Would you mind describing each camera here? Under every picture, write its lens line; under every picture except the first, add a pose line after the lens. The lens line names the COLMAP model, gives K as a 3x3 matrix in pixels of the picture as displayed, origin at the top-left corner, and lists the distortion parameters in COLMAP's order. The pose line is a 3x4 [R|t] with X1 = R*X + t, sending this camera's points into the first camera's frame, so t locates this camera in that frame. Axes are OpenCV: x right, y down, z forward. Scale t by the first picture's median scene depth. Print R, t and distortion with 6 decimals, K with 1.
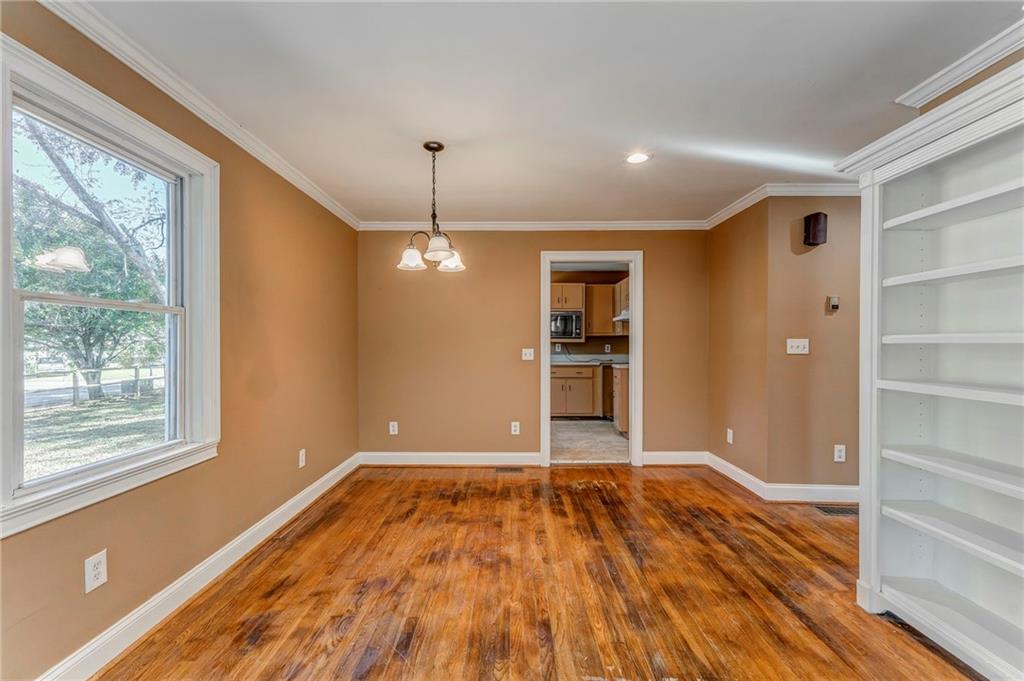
lens RADIAL K [[424.6, 0, 510.2], [0, 424.6, 344.4], [0, 0, 1]] dist [0.000823, 0.000113]
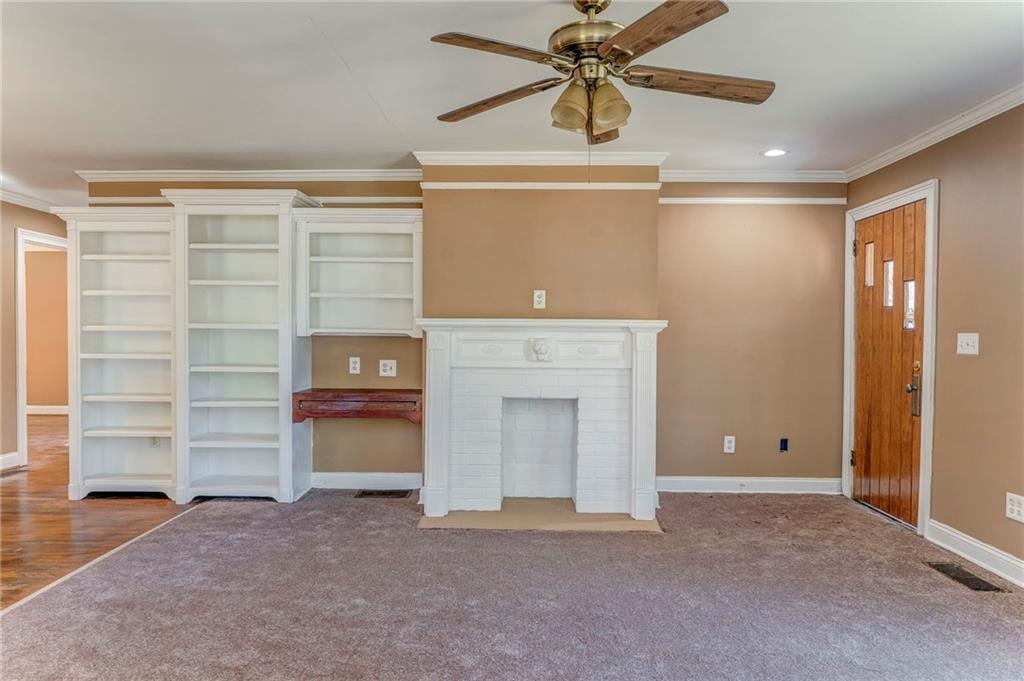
lens RADIAL K [[634.6, 0, 536.6], [0, 634.6, 364.2], [0, 0, 1]] dist [-0.003858, -0.002379]
pose [[-0.027402, -0.044741, 0.998623, -1.565237], [-0.002362, 0.998998, 0.044693, 0.014373], [-0.999622, -0.001134, -0.027480, -0.649119]]
